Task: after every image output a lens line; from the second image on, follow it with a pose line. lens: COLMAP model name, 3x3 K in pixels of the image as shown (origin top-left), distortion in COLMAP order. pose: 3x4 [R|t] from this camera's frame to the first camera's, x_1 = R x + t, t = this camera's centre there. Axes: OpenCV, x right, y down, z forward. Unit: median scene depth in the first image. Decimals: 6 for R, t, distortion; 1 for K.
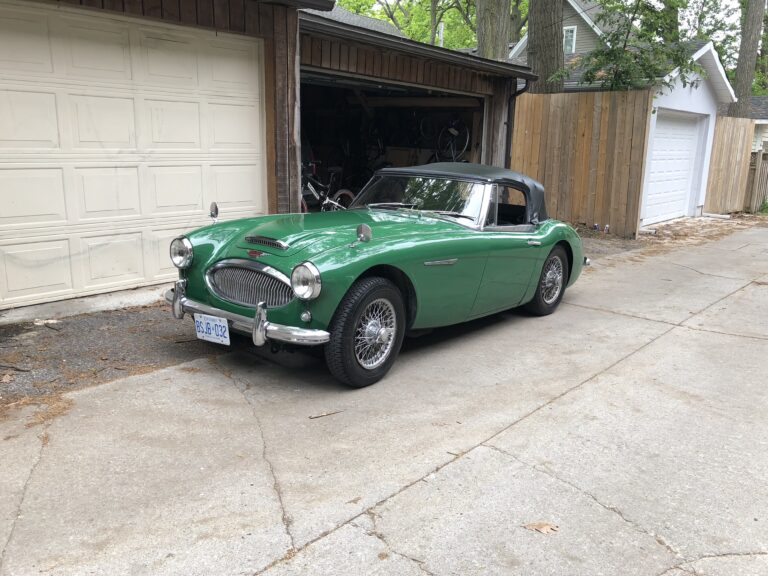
lens RADIAL K [[640.4, 0, 382.0], [0, 640.4, 287.7], [0, 0, 1]] dist [0.012639, 0.007940]
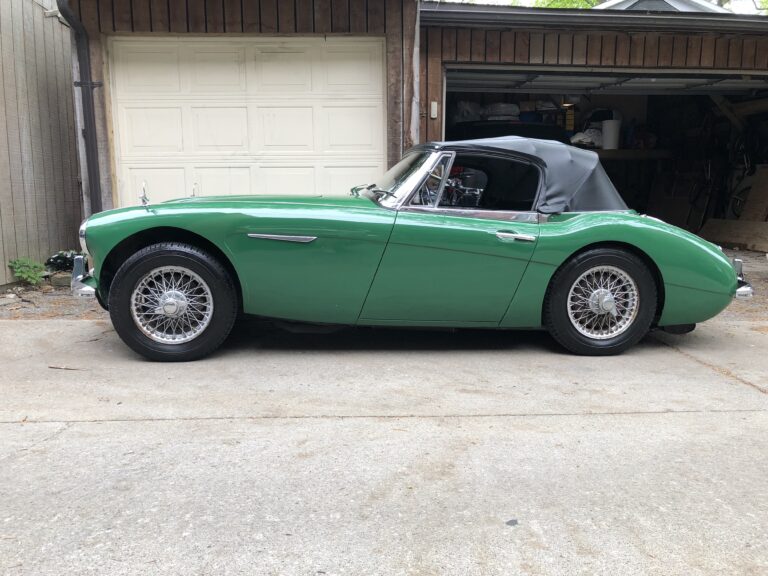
lens RADIAL K [[640.4, 0, 380.1], [0, 640.4, 287.0], [0, 0, 1]] dist [0.012639, 0.007940]
pose [[0.698794, 0.072197, -0.711670, 0.641043], [-0.137092, 0.989968, -0.034182, 0.028360], [0.702063, 0.121450, 0.701682, 0.428305]]
